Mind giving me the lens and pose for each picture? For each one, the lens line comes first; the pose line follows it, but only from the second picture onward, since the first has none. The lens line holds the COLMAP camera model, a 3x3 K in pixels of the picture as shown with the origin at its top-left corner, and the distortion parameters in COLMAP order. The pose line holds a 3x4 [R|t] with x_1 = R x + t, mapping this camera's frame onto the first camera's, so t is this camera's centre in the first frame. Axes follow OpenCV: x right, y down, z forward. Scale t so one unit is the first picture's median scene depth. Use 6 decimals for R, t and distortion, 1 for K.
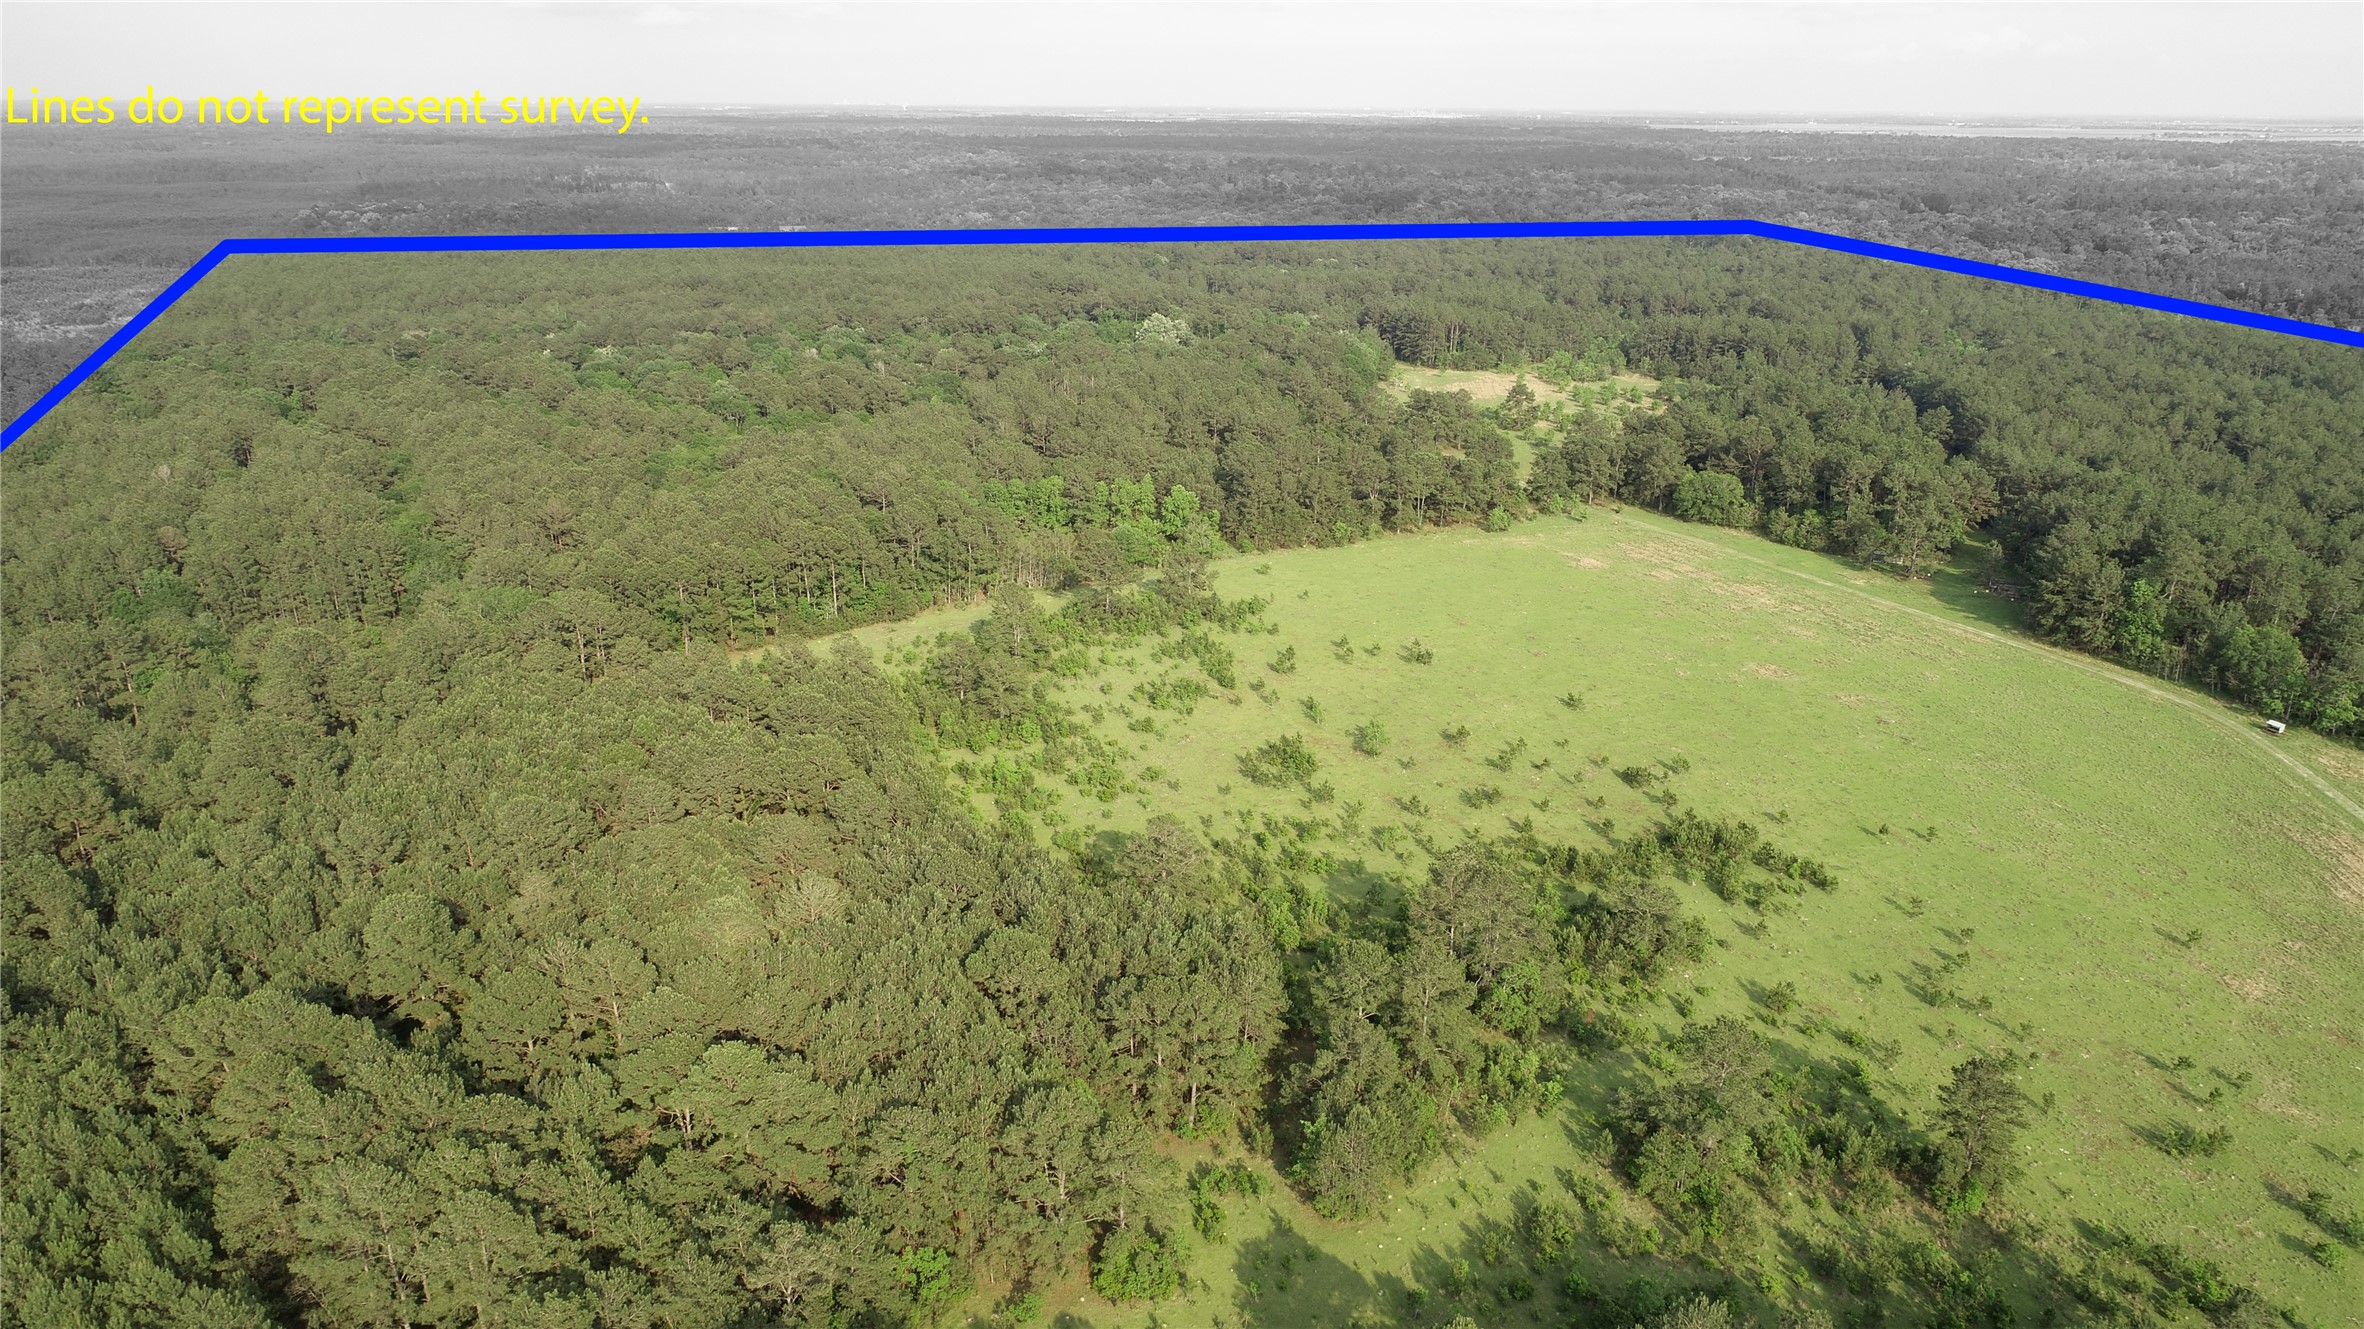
lens RADIAL K [[1587.3, 0, 1183.7], [0, 1587.3, 651.8], [0, 0, 1]] dist [-0.001045, 0.000716]
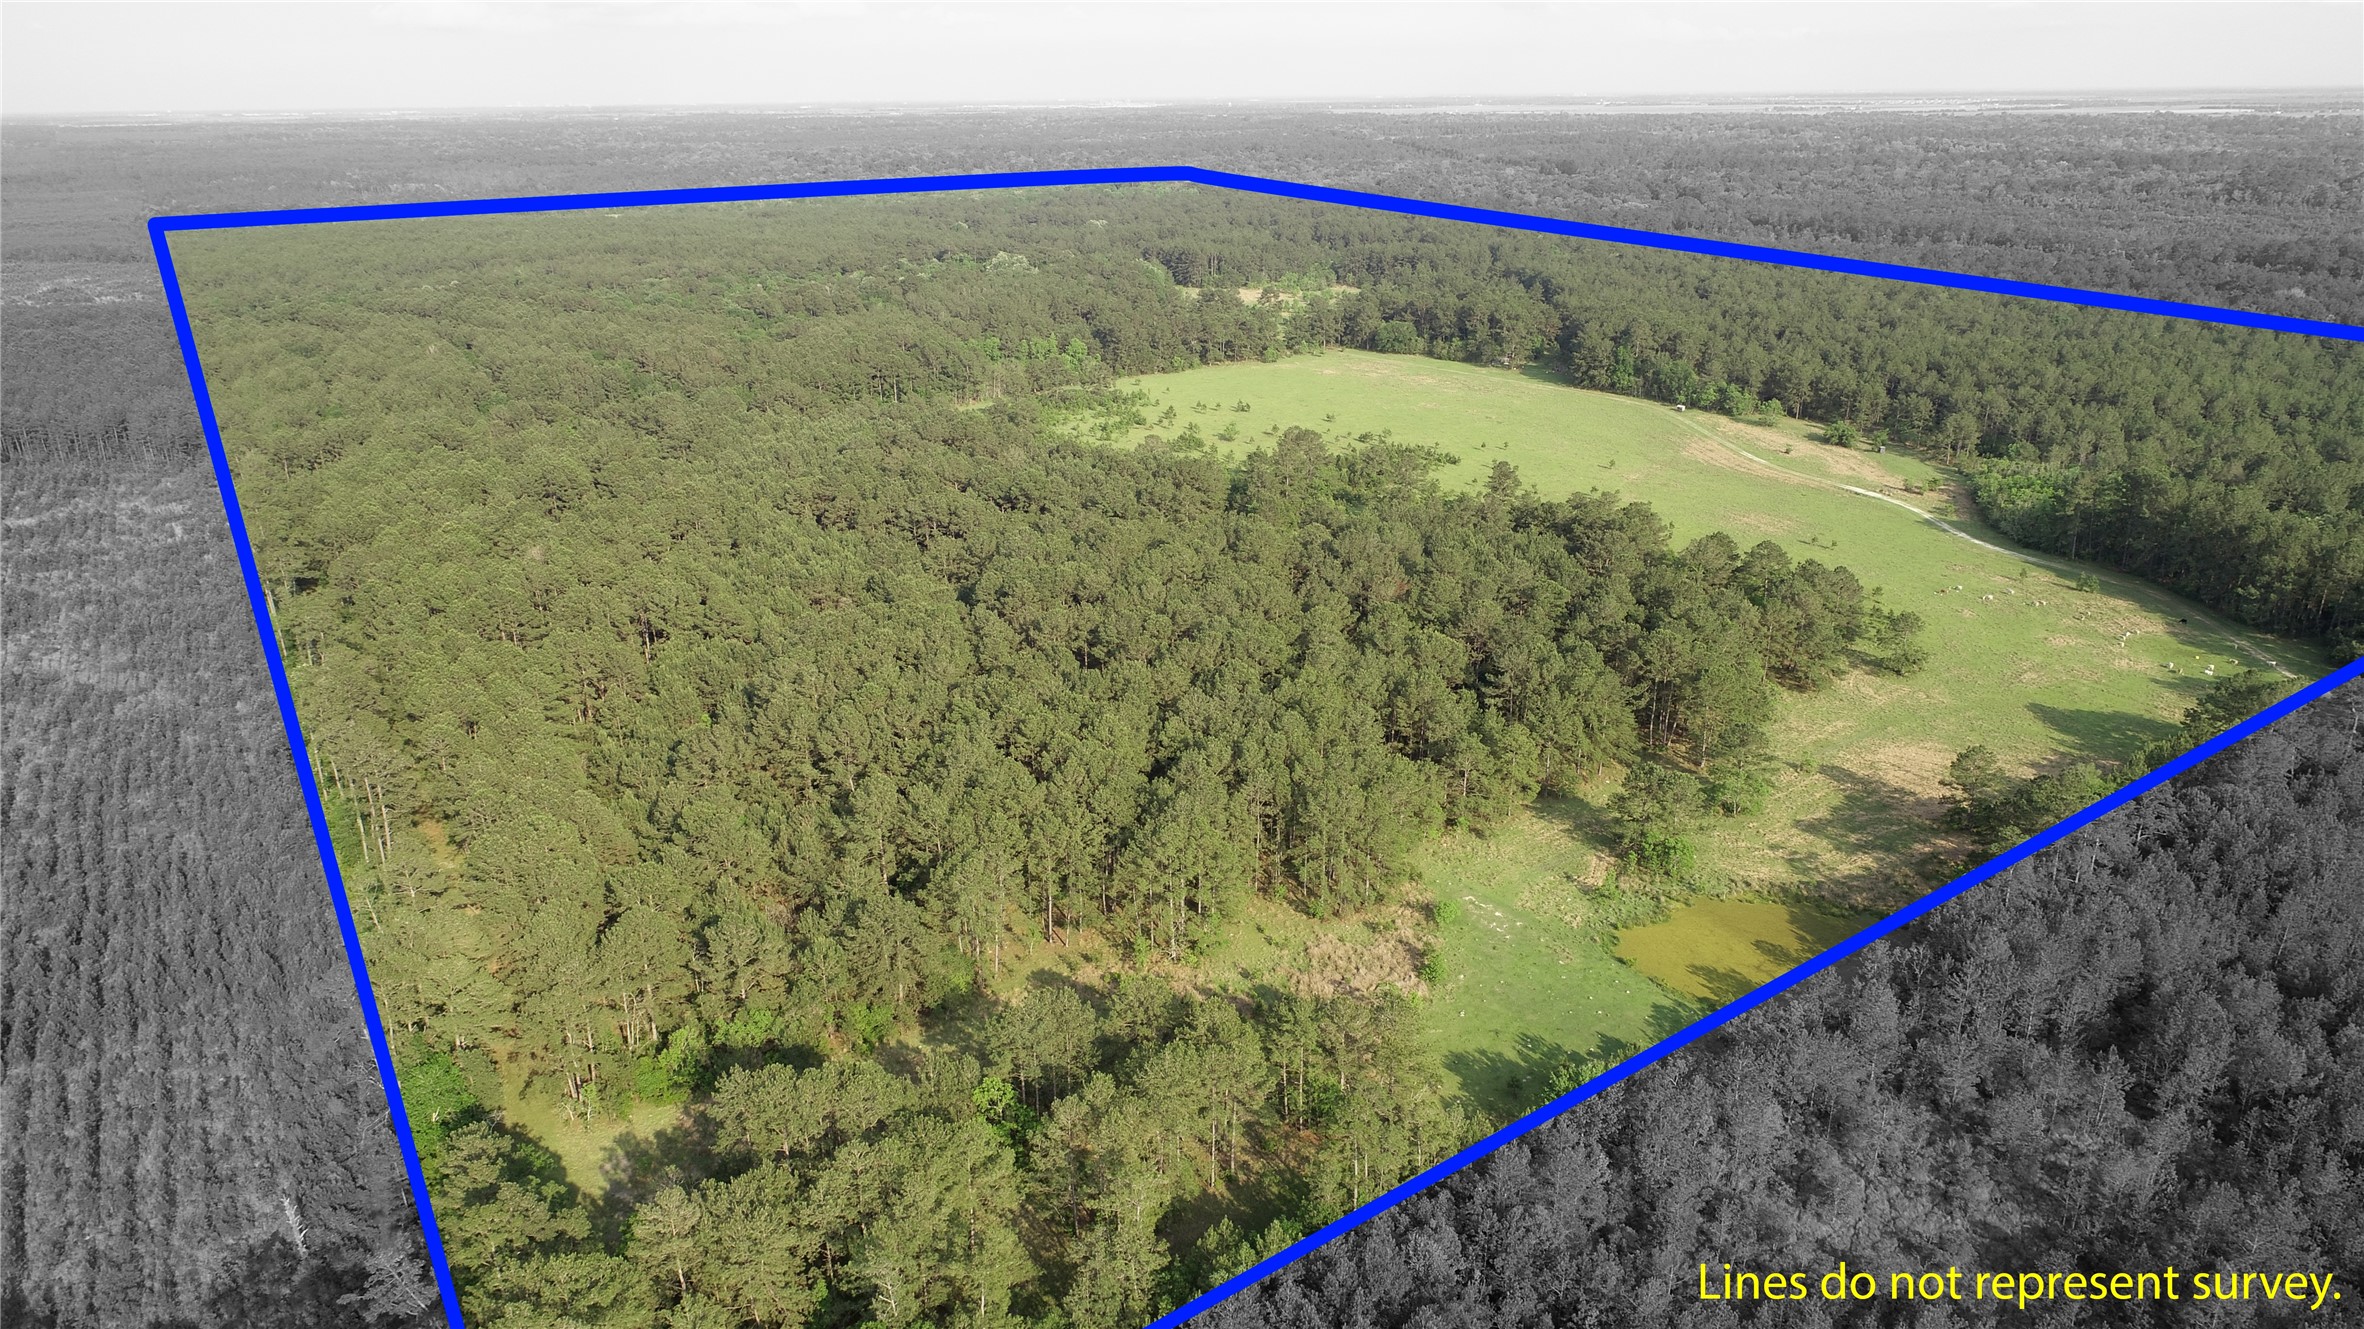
lens RADIAL K [[1587.3, 0, 1179.6], [0, 1587.3, 671.1], [0, 0, 1]] dist [-0.001045, 0.000716]
pose [[0.983322, -0.078624, 0.164003, -0.177817], [0.076056, 0.996863, 0.021891, 0.190866], [-0.165210, -0.009053, 0.986217, -0.560626]]
